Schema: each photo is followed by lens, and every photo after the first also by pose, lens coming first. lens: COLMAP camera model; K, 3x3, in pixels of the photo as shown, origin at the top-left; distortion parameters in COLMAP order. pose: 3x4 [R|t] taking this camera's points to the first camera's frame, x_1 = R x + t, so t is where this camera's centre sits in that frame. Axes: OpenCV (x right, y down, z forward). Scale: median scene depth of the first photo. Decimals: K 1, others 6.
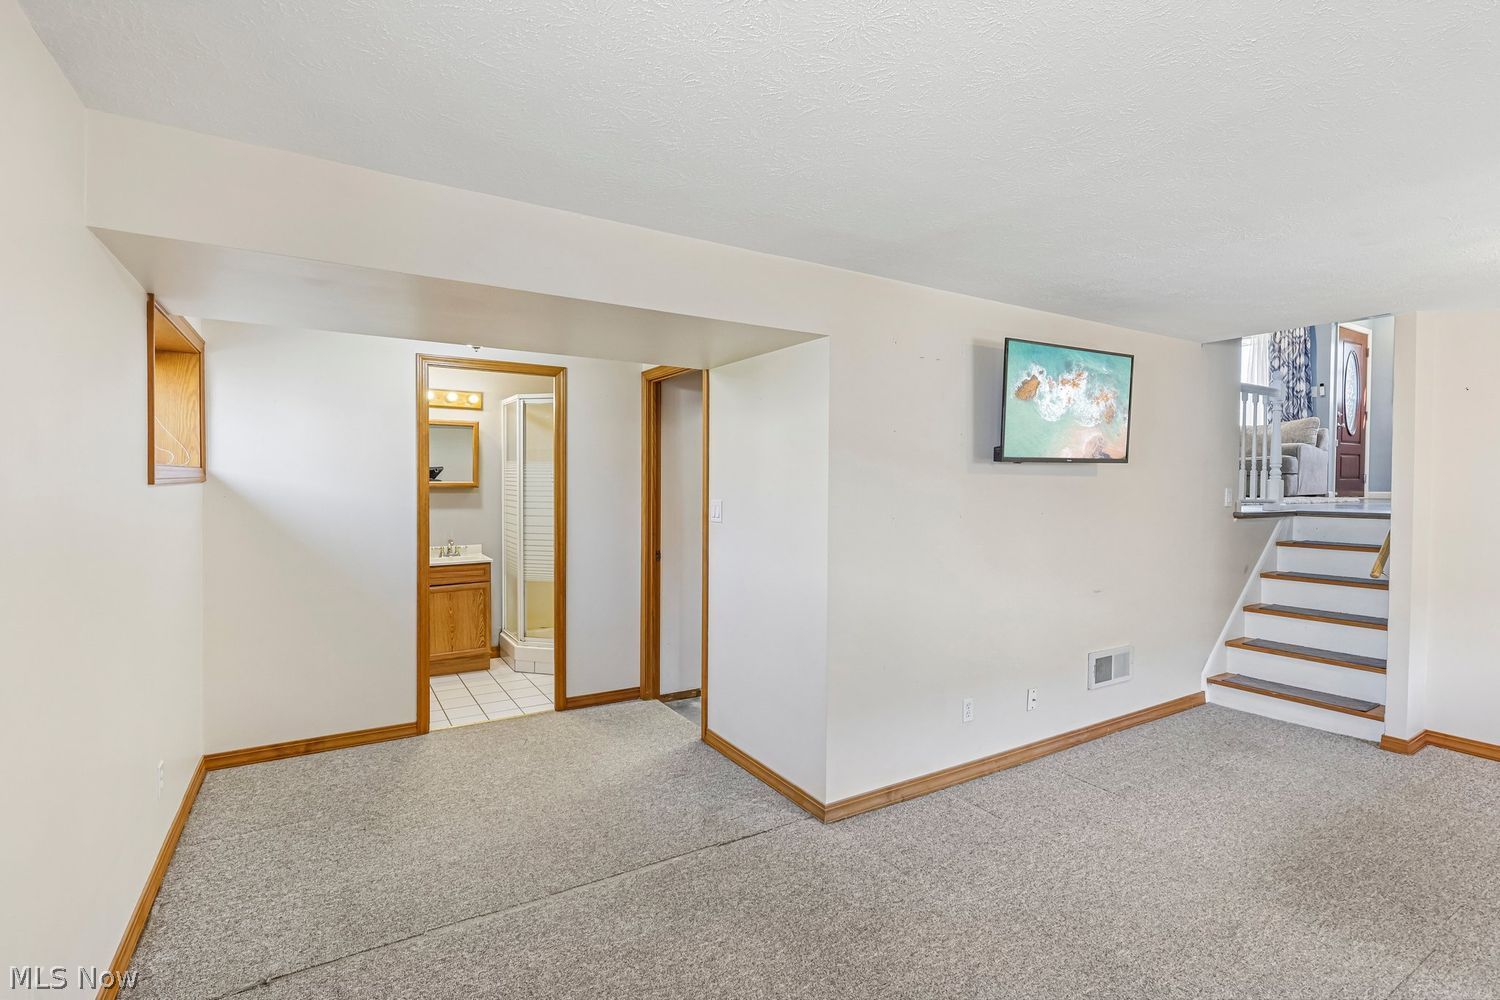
lens RADIAL K [[692.7, 0, 735.1], [0, 692.7, 501.7], [0, 0, 1]] dist [-0.003735, 0.001980]
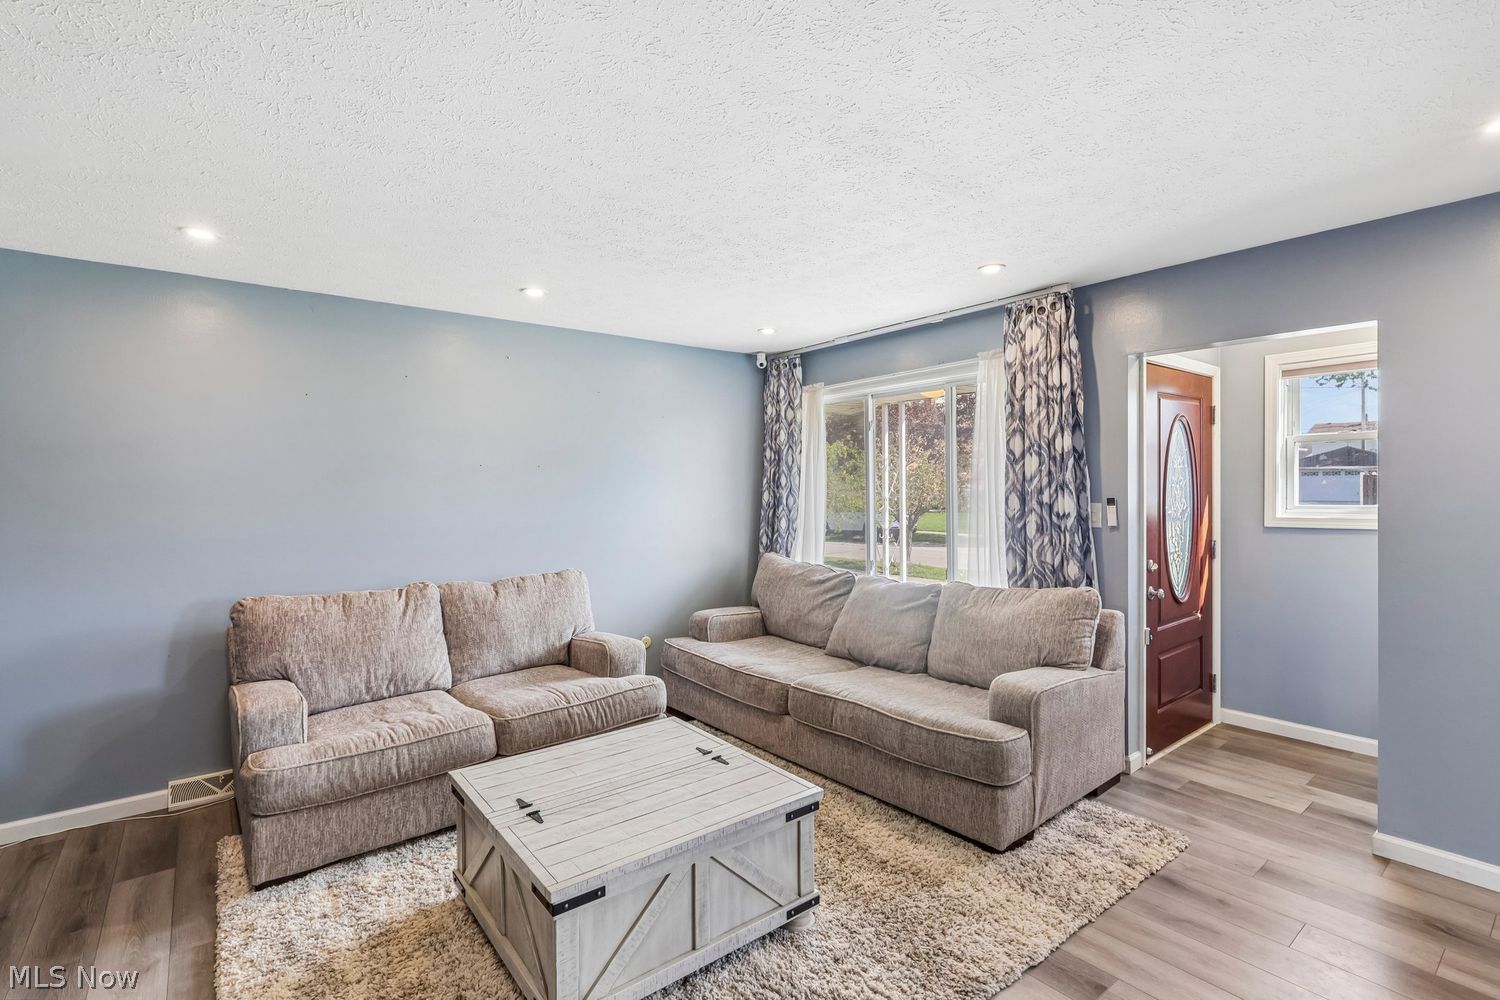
lens RADIAL K [[692.7, 0, 741.1], [0, 692.7, 496.7], [0, 0, 1]] dist [-0.003735, 0.001980]
pose [[0.993543, -0.016986, 0.112175, 0.570443], [0.017799, 0.999822, -0.006250, -0.170935], [-0.112049, 0.008206, 0.993669, 0.598525]]
